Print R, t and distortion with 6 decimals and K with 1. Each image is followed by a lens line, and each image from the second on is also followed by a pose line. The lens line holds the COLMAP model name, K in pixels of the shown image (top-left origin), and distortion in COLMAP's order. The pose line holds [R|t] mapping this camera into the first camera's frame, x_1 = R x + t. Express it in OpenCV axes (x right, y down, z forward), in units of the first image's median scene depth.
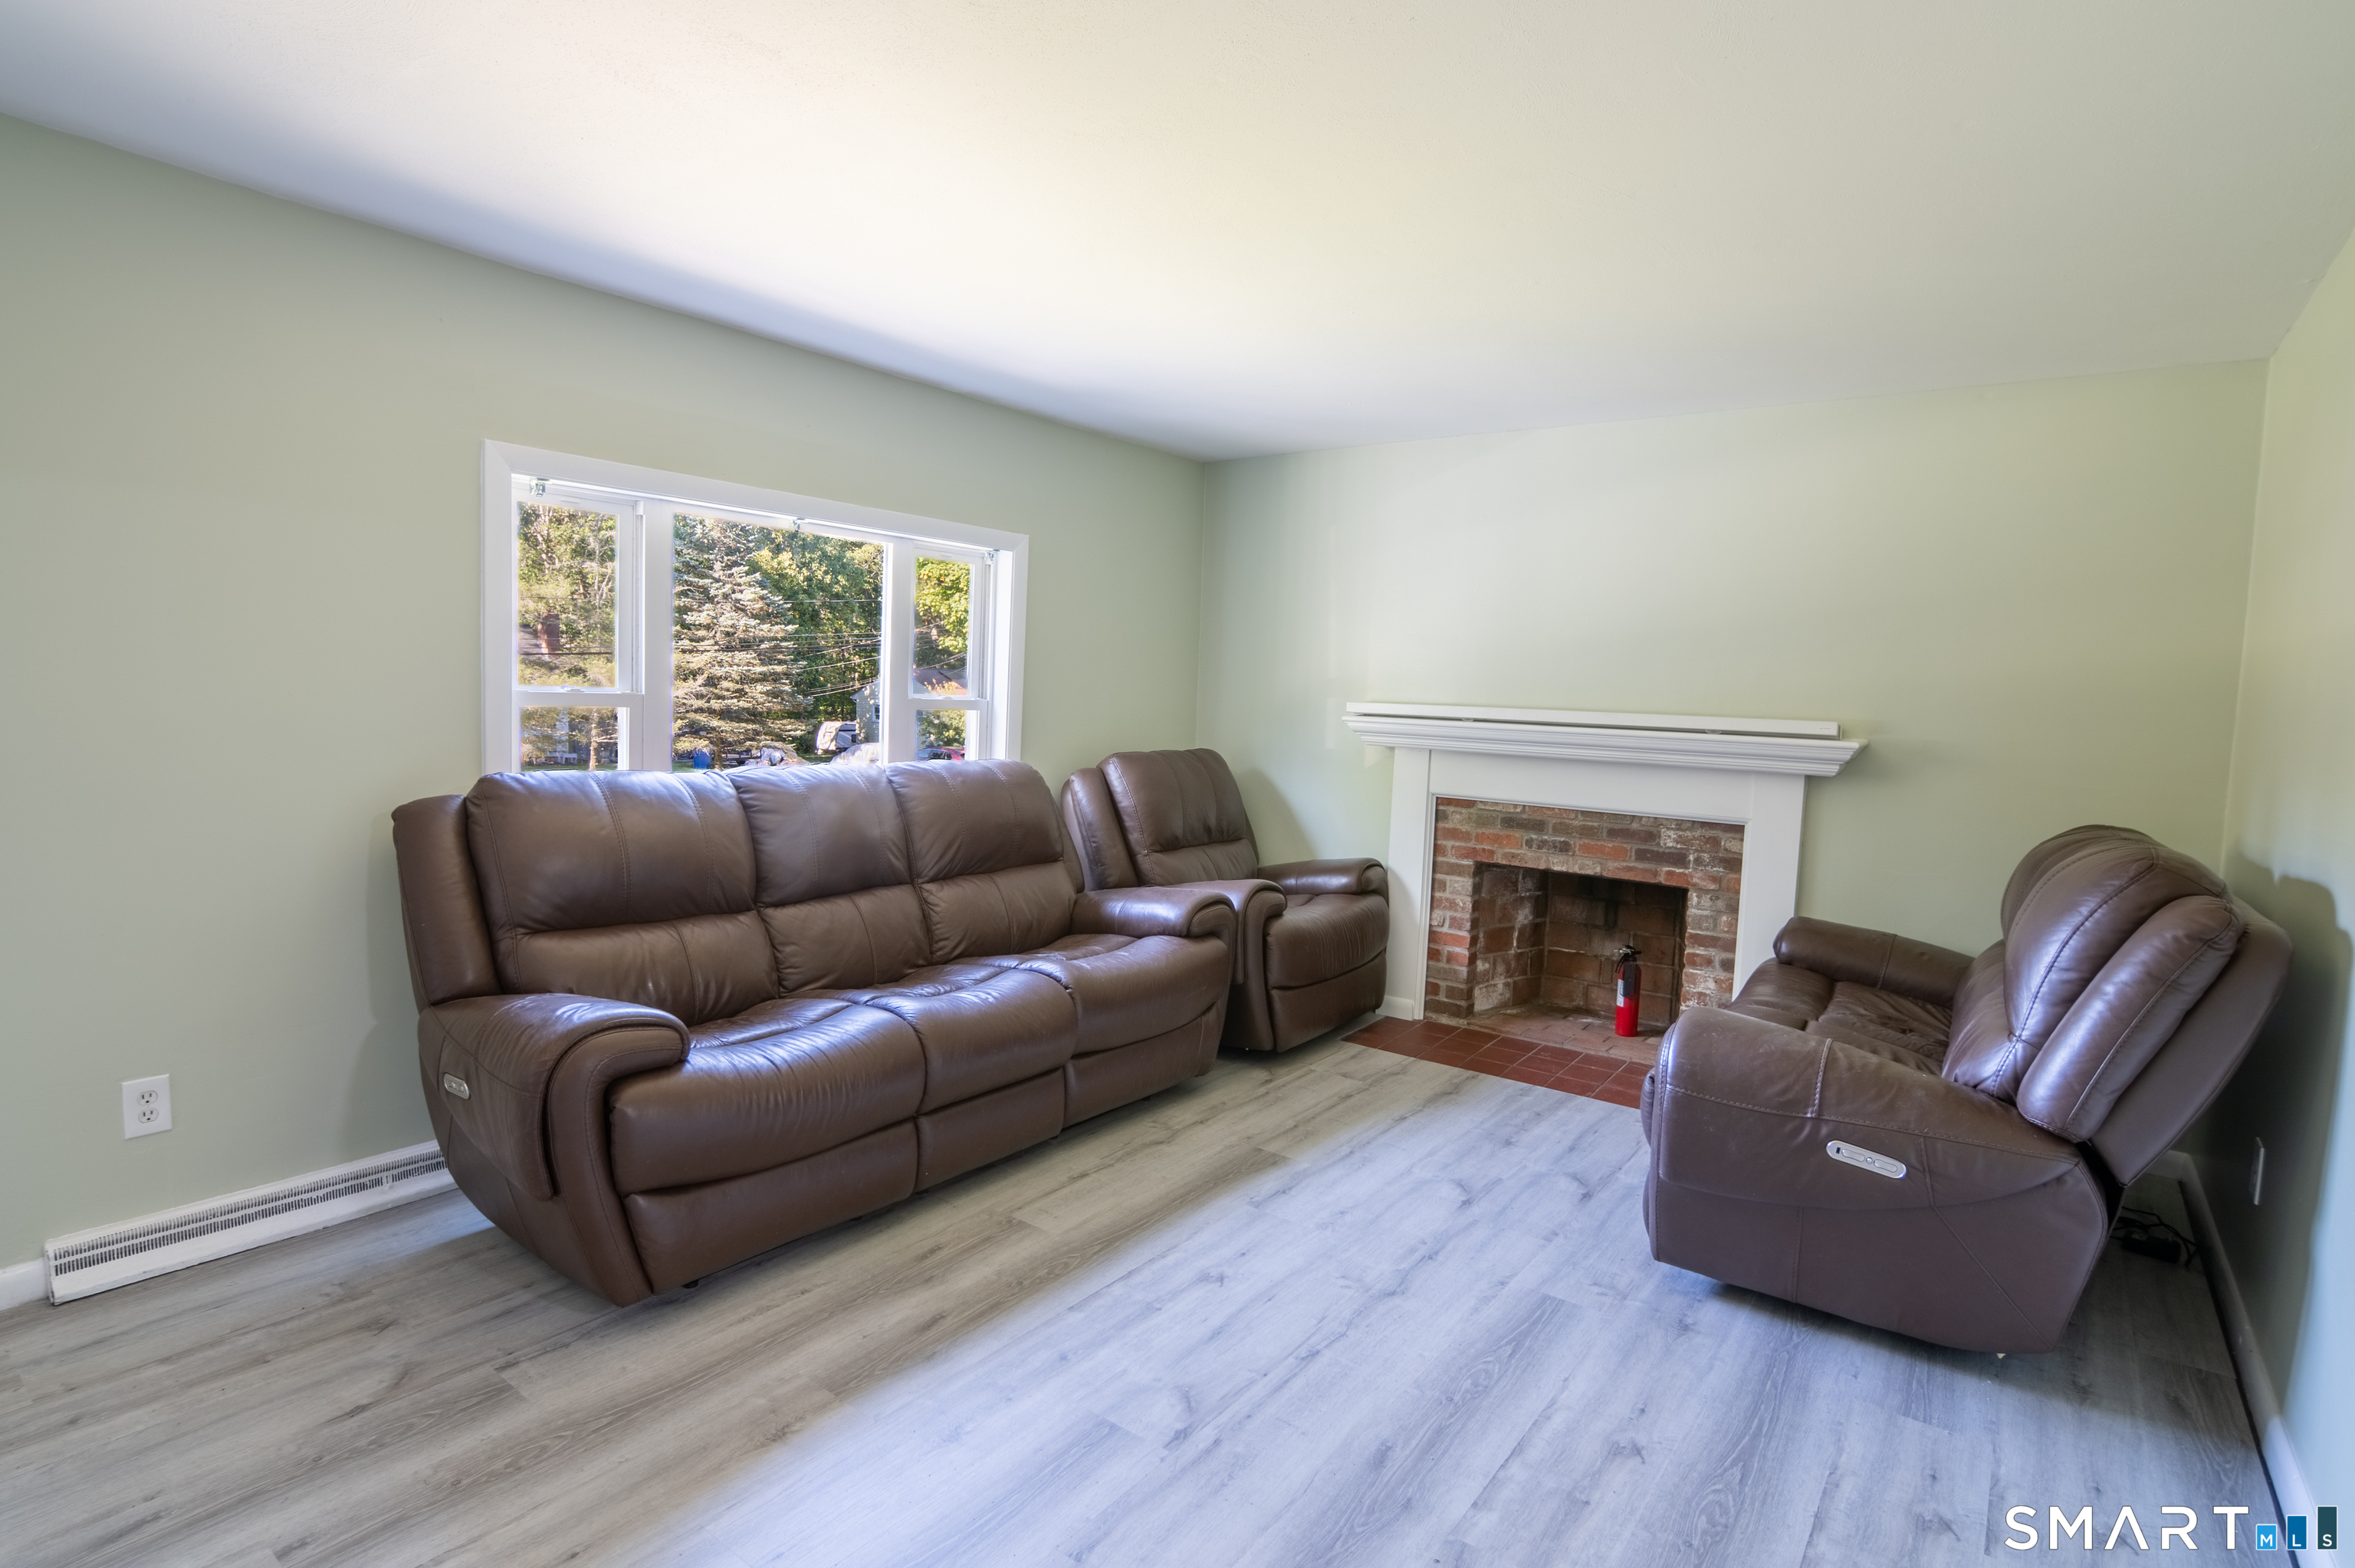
lens RADIAL K [[1153.5, 0, 1169.1], [0, 1153.5, 779.7], [0, 0, 1]] dist [-0.033499, 0.011962]
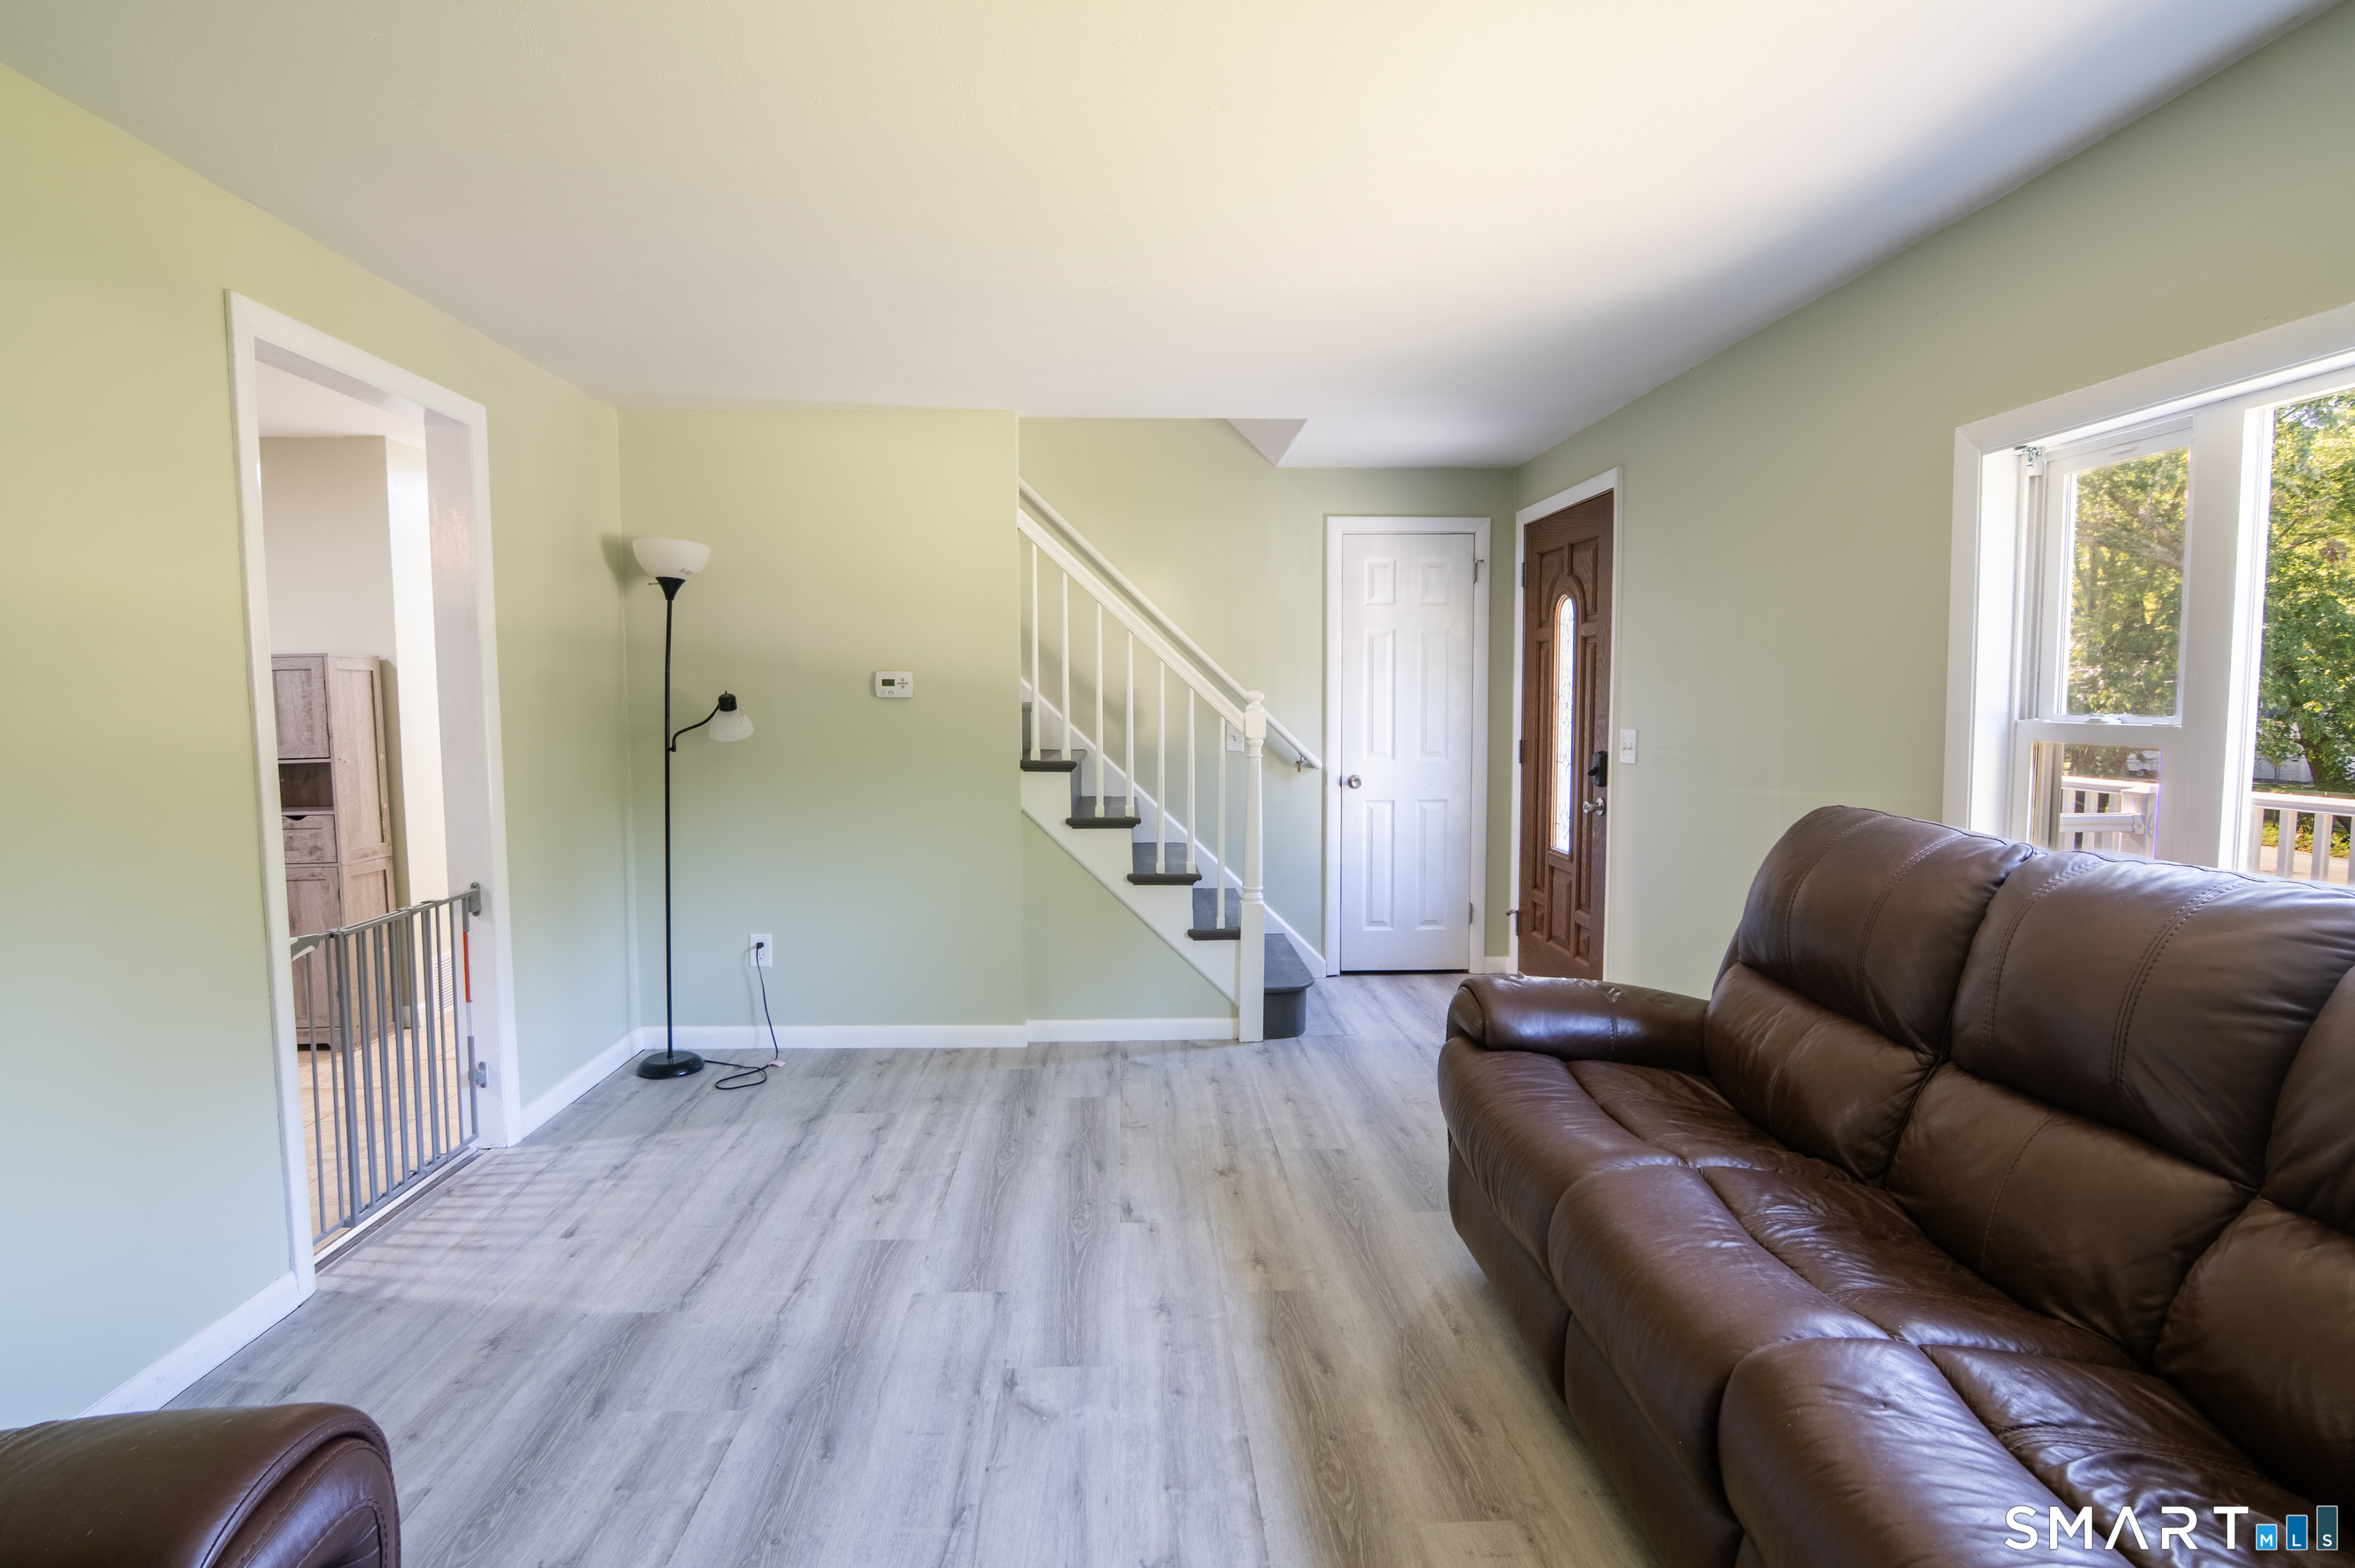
lens RADIAL K [[1174.9, 0, 1174.1], [0, 1174.9, 788.0], [0, 0, 1]] dist [-0.014562, 0.000654]
pose [[-0.769546, 0.018584, -0.638321, 0.293466], [-0.072362, 0.990601, 0.116079, -0.062529], [0.634479, 0.135518, -0.760968, 0.929978]]
